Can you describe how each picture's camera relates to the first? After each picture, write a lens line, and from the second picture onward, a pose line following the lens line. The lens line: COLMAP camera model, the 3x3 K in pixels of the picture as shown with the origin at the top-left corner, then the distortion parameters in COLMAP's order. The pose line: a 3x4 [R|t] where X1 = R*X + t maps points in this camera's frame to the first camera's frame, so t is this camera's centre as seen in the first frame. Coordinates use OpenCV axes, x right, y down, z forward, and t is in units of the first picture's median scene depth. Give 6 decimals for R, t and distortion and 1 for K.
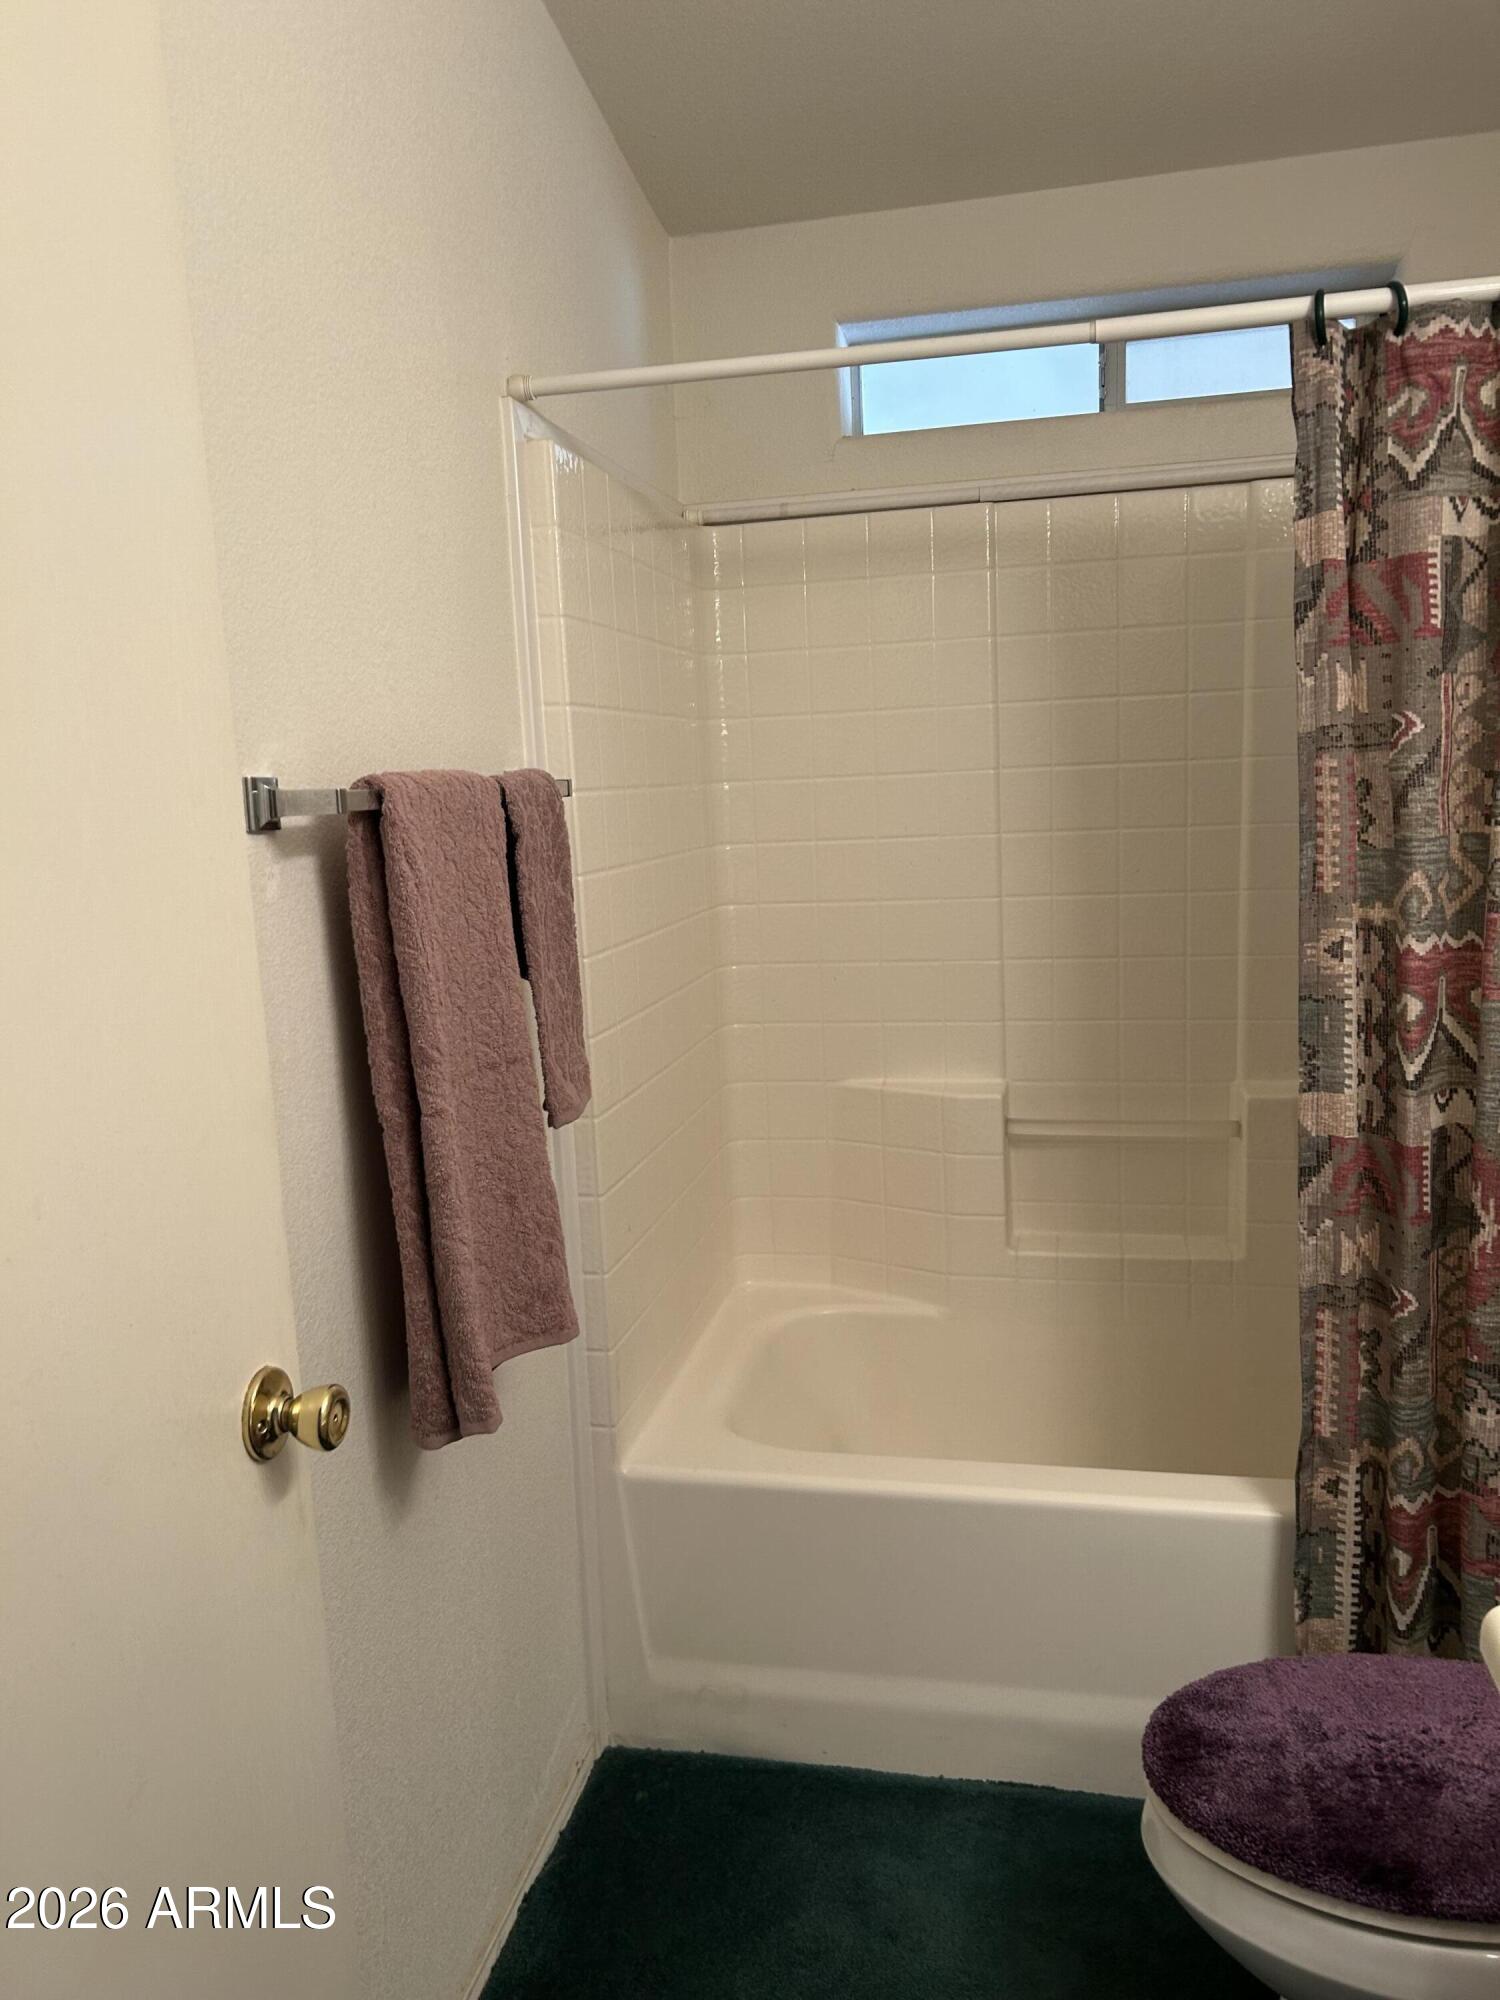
lens RADIAL K [[1512.3, 0, 747.7], [0, 1512.3, 1004.9], [0, 0, 1]] dist [0.069183, -0.080638]
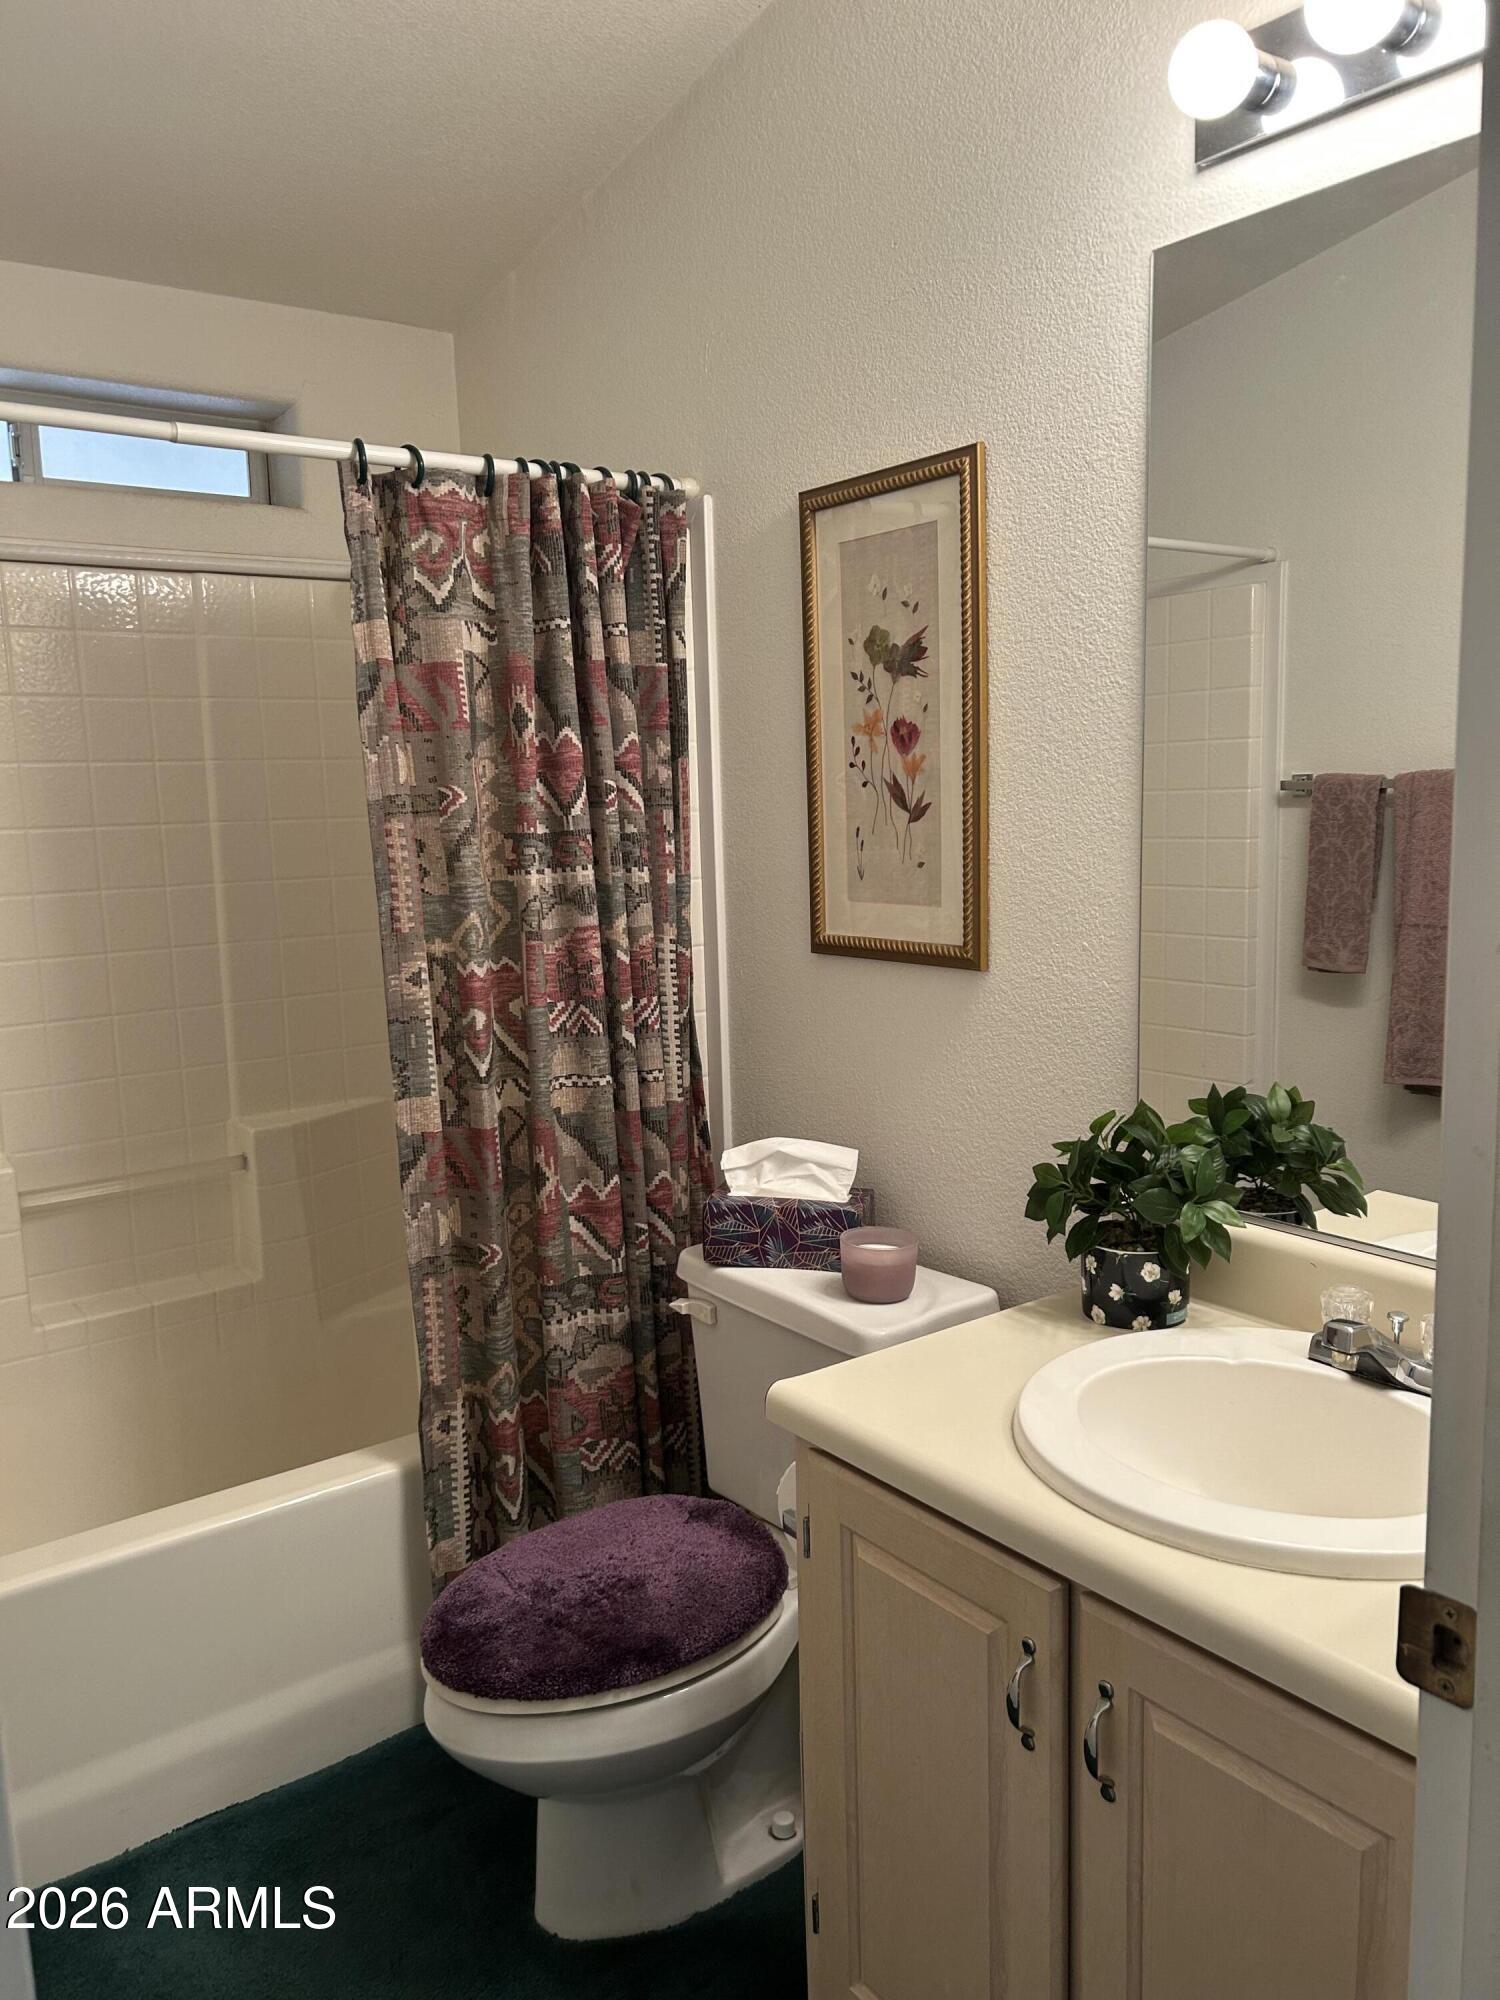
lens RADIAL K [[1512.3, 0, 718.0], [0, 1512.3, 1004.9], [0, 0, 1]] dist [0.069183, -0.080638]
pose [[0.657749, -0.080171, 0.748959, -0.365461], [0.118793, 0.992917, 0.001958, 0.011027], [-0.743811, 0.087683, 0.662614, 0.022646]]
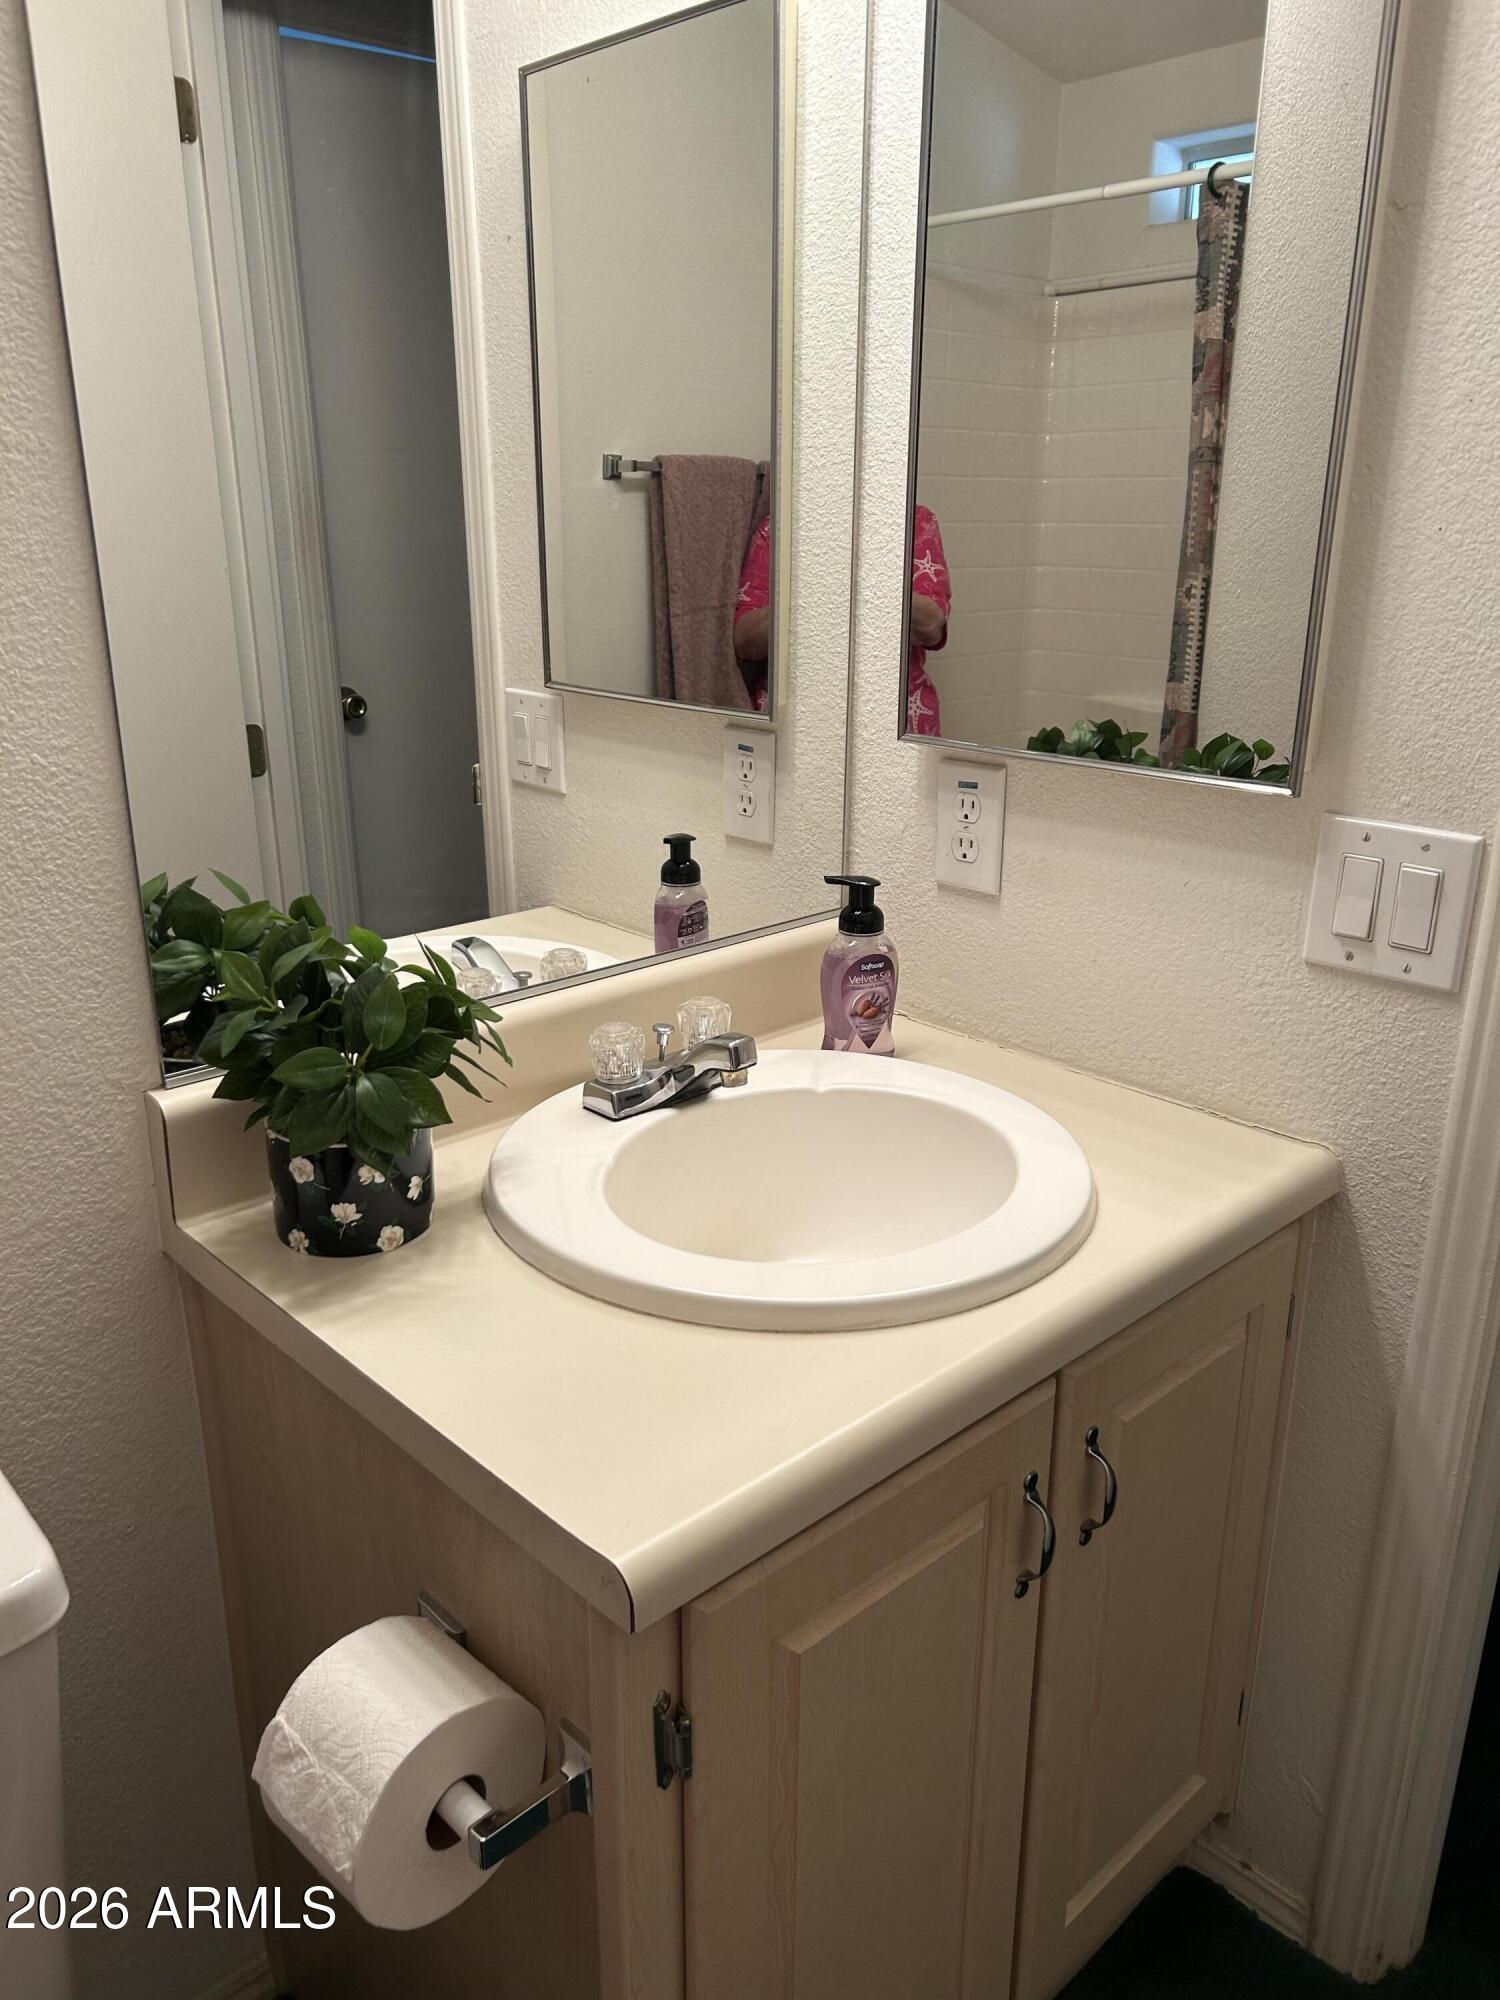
lens RADIAL K [[1512.3, 0, 750.3], [0, 1512.3, 1013.4], [0, 0, 1]] dist [0.069183, -0.080638]
pose [[0.812080, 0.232170, -0.535372, 0.994728], [-0.133523, 0.967035, 0.216830, 0.108970], [0.568064, -0.104599, 0.816310, -0.654854]]
